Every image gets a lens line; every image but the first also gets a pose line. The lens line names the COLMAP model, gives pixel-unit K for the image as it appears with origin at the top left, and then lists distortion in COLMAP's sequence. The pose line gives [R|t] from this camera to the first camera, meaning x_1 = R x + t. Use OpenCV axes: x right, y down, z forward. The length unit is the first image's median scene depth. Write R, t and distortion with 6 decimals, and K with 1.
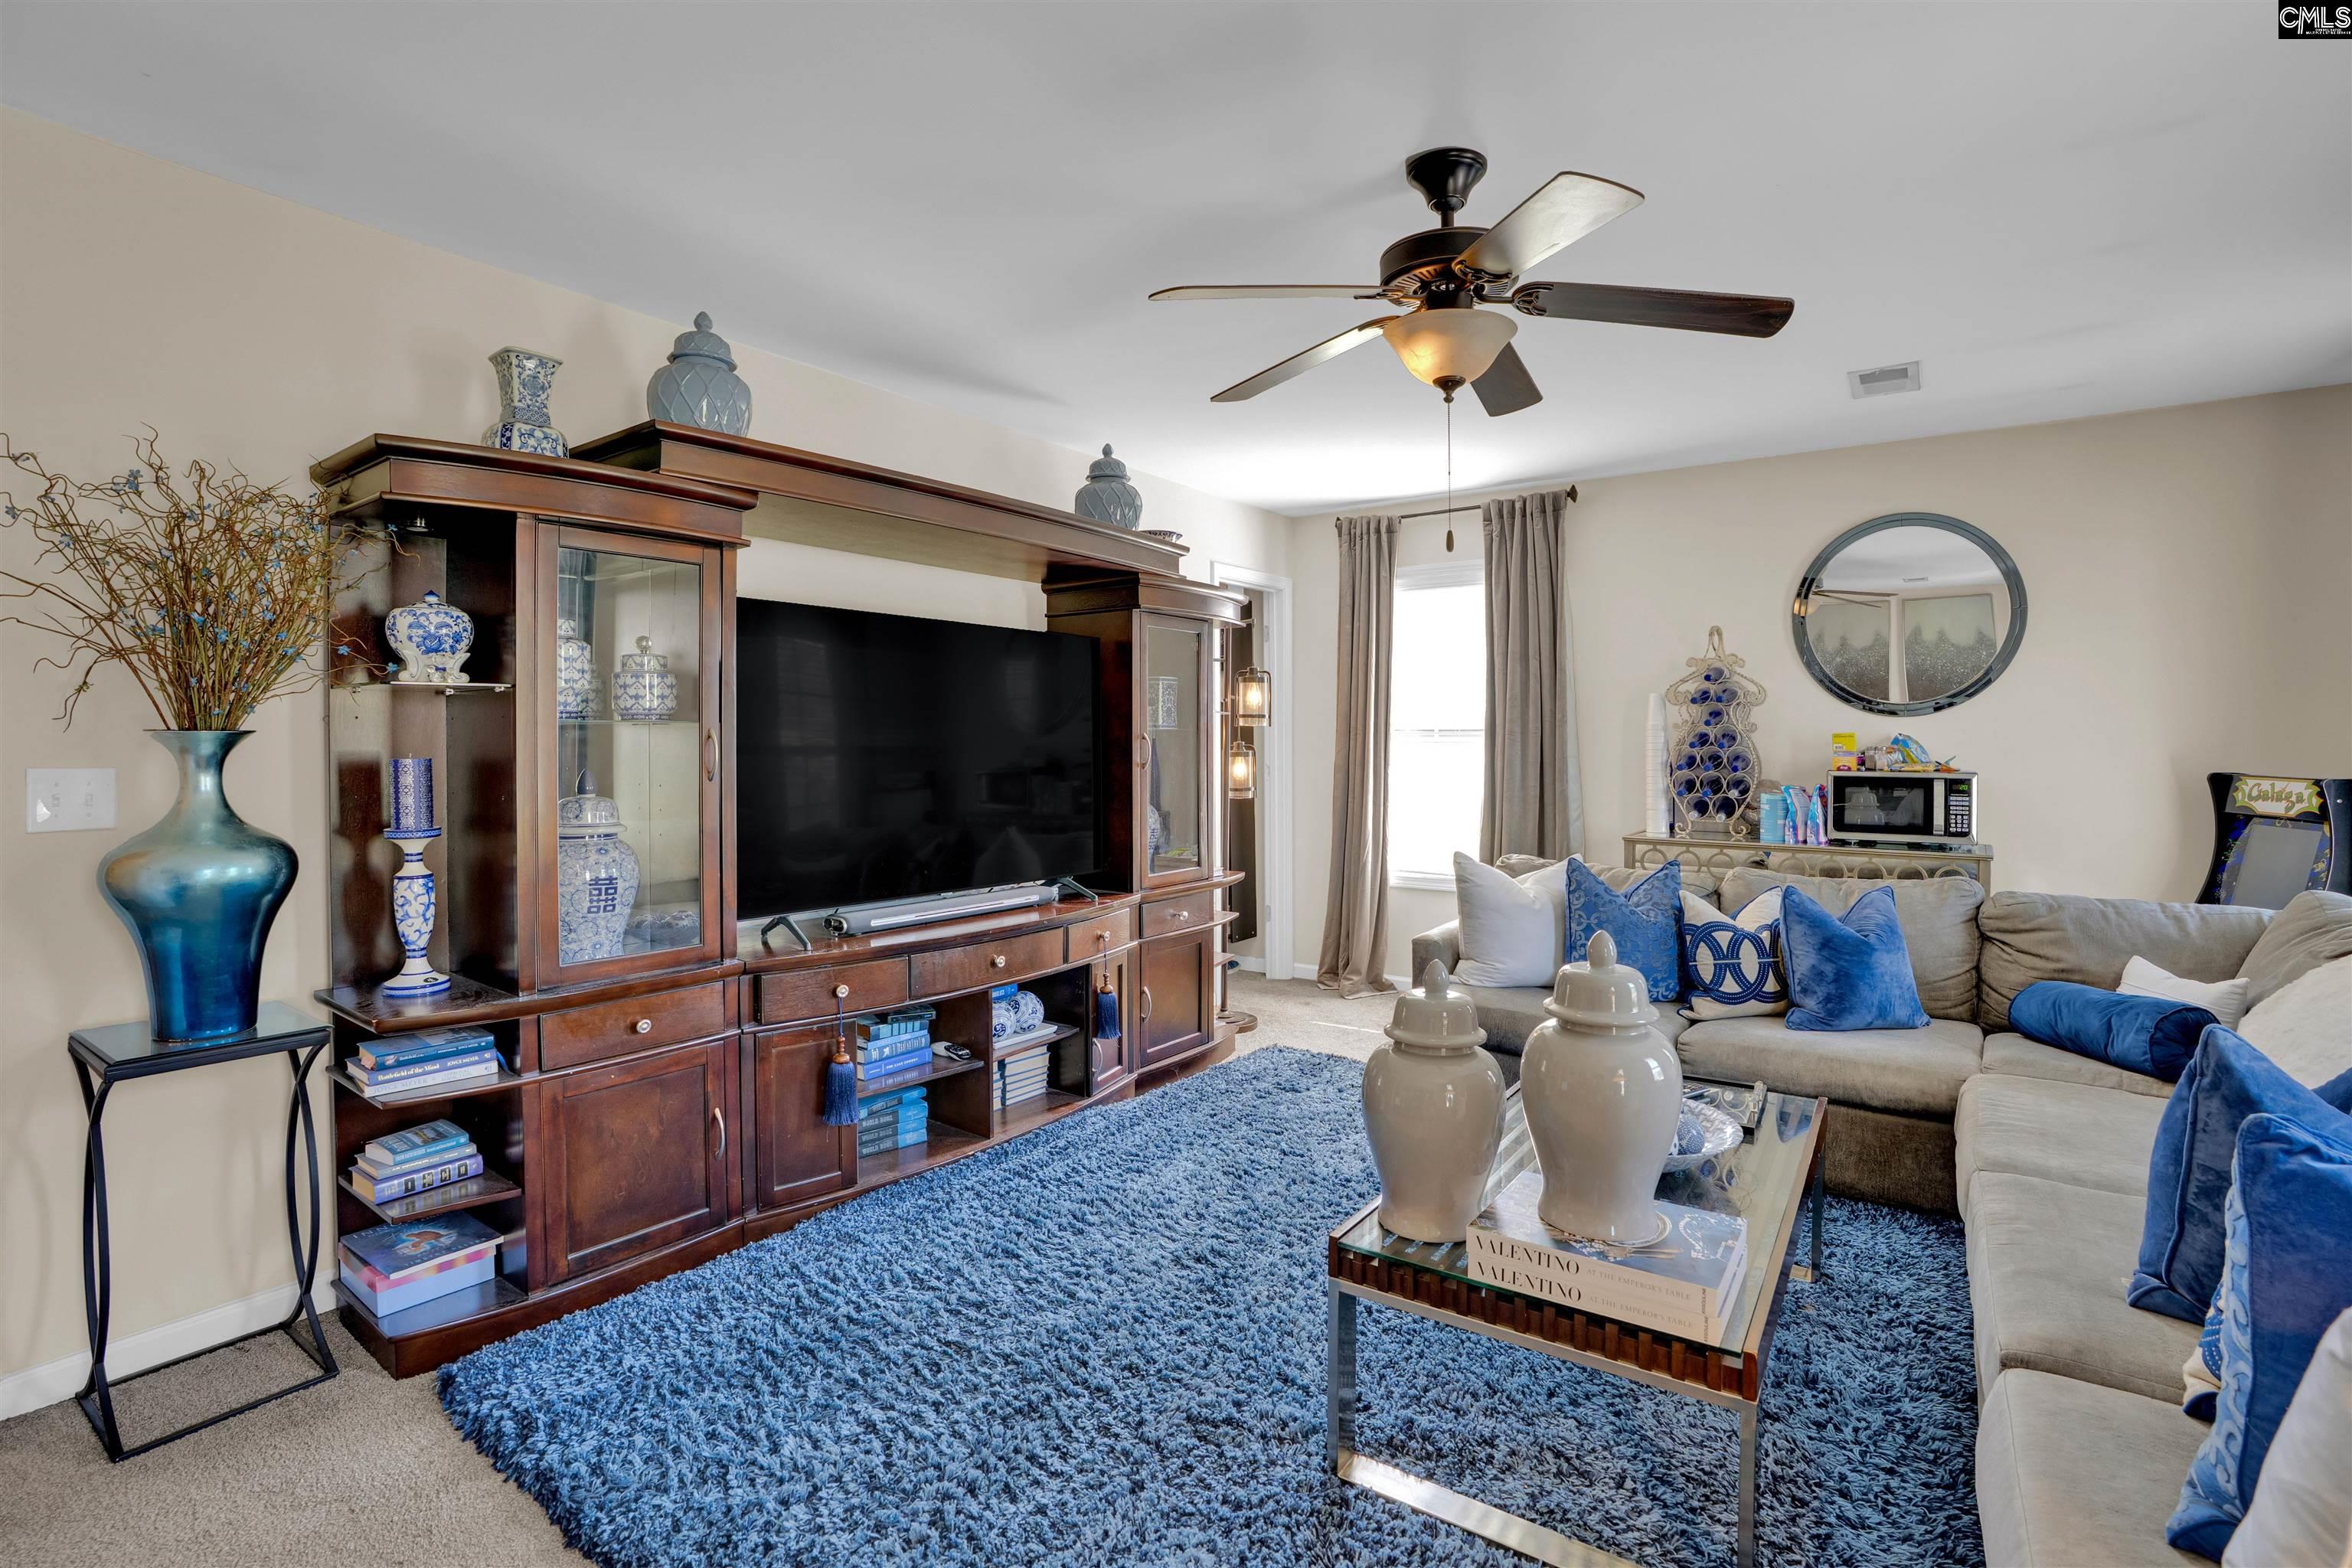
lens RADIAL K [[1076.3, 0, 1188.2], [0, 1076.3, 774.6], [0, 0, 1]] dist [-0.056069, 0.015495]
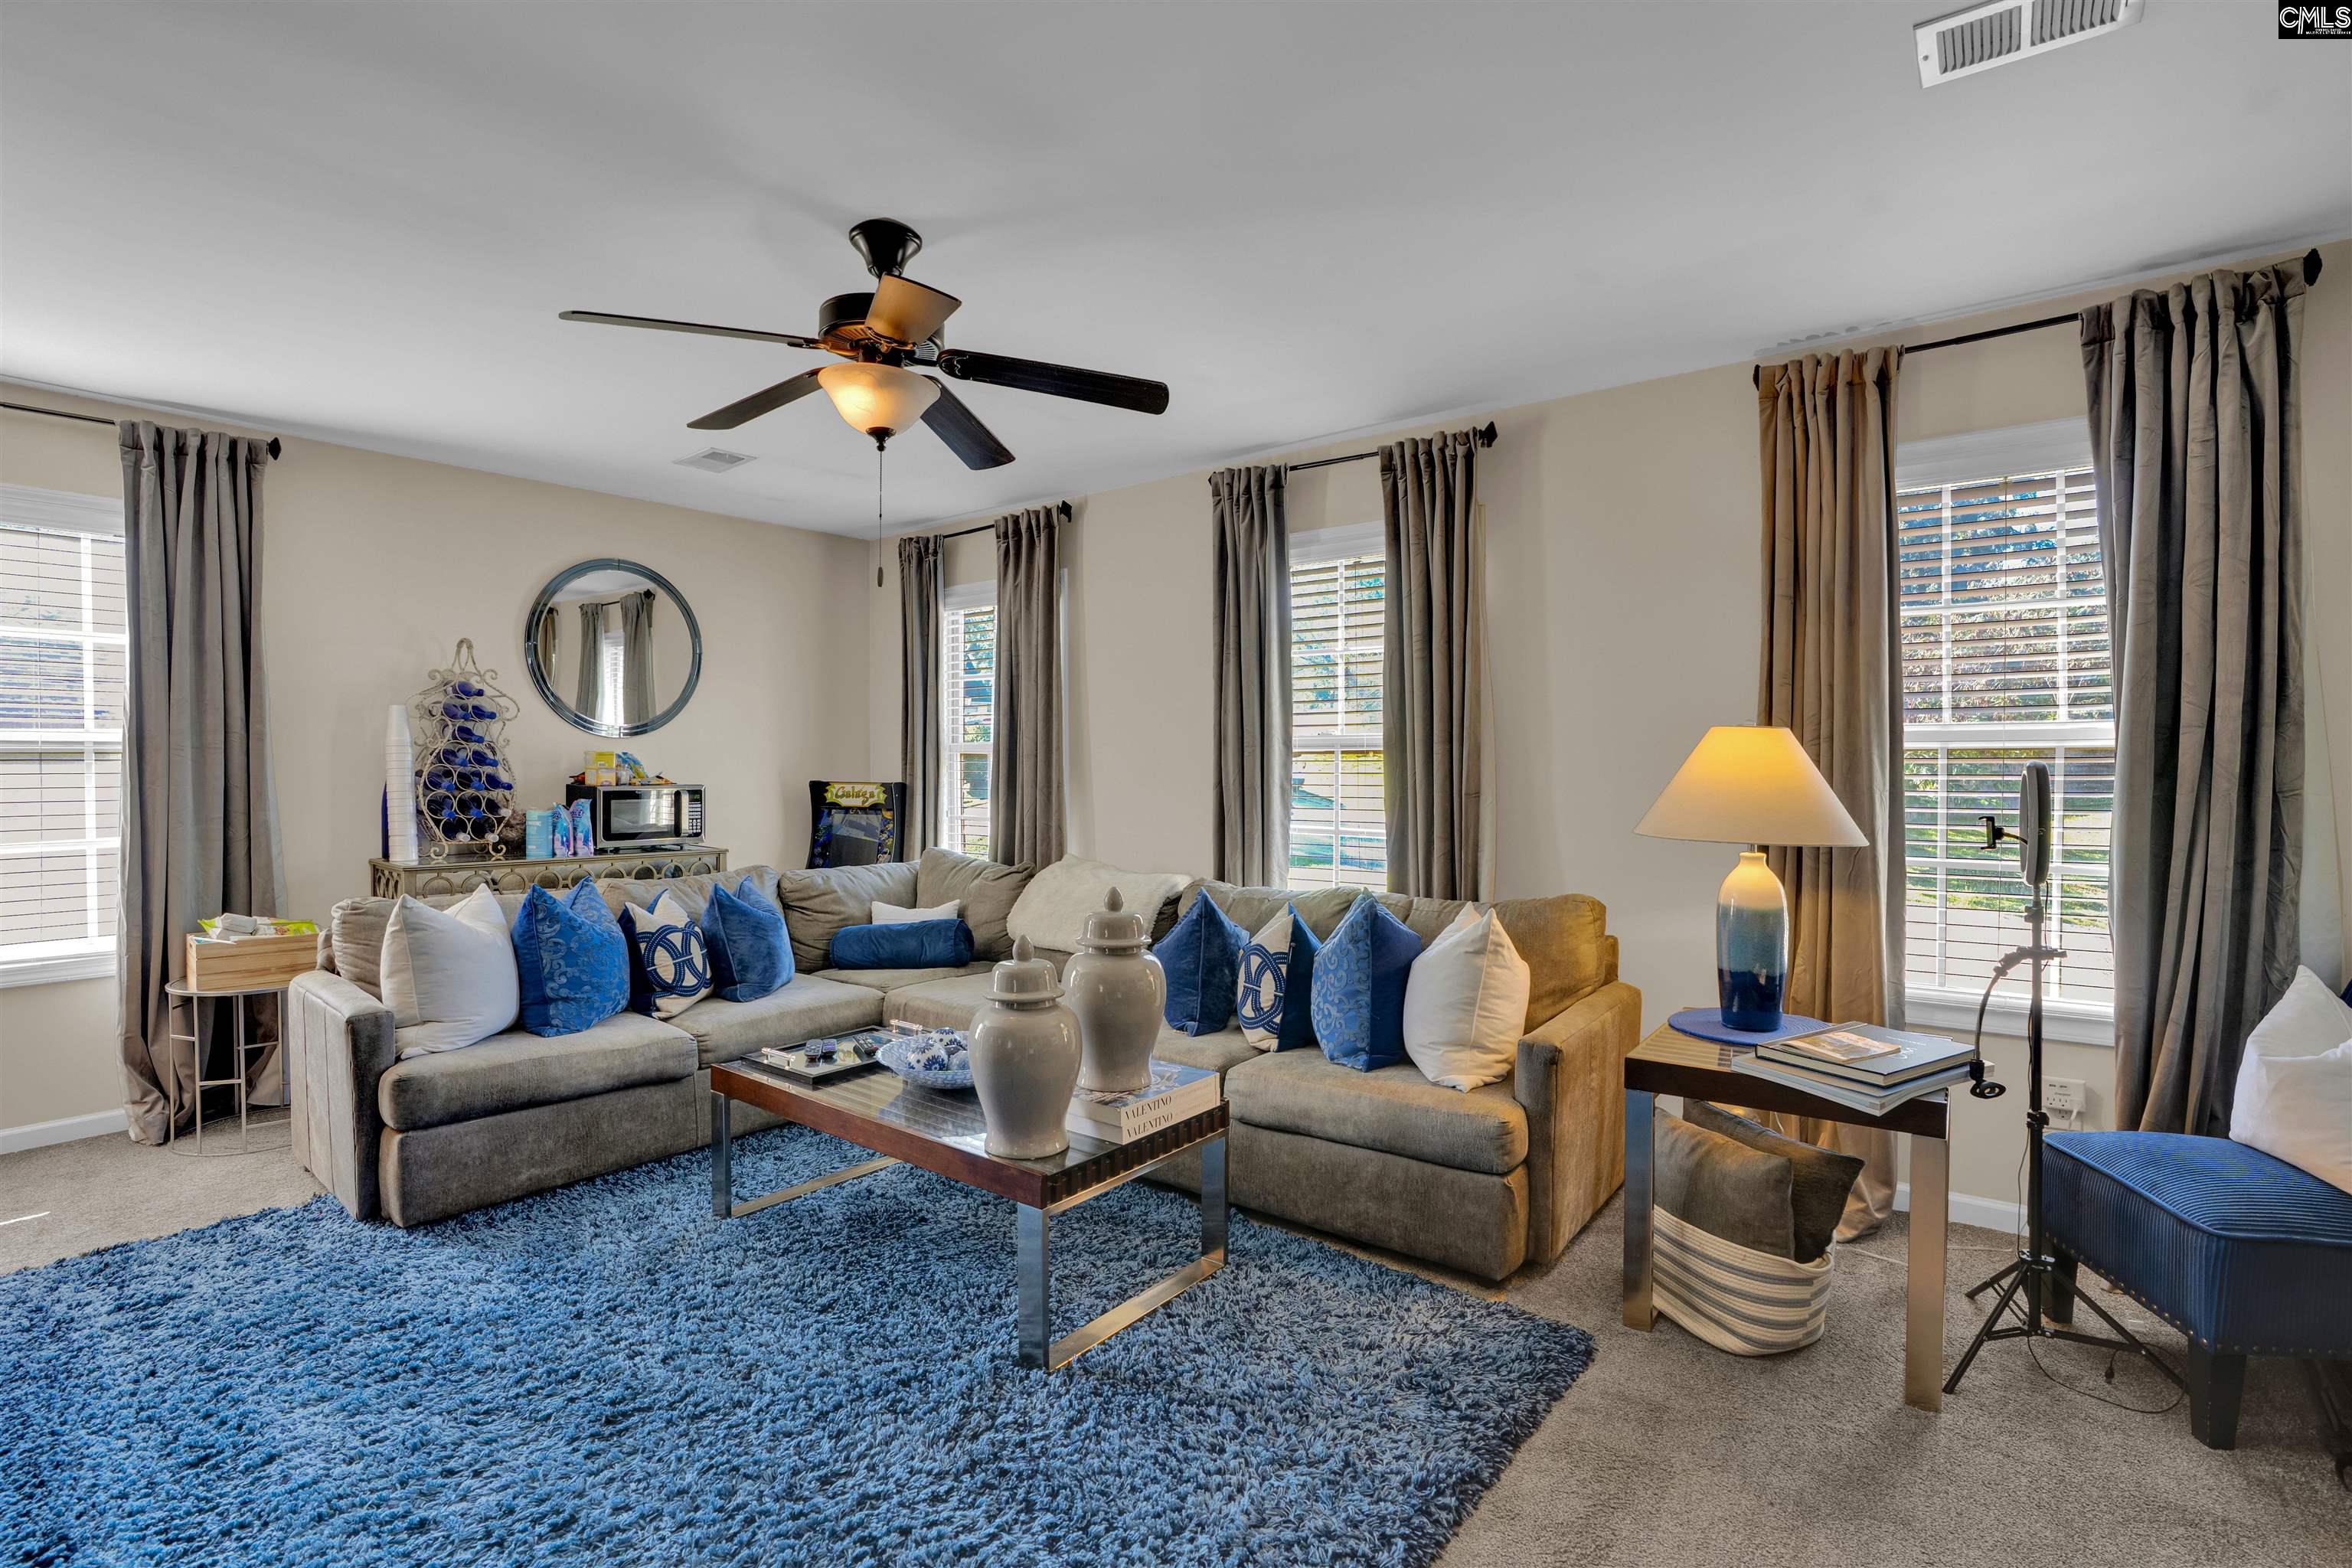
lens RADIAL K [[1076.3, 0, 1188.2], [0, 1076.3, 774.6], [0, 0, 1]] dist [-0.056069, 0.015495]
pose [[0.078973, -0.011181, 0.996814, -0.510555], [0.030653, 0.999492, 0.008783, -0.007450], [-0.996405, 0.029861, 0.079276, 0.363264]]
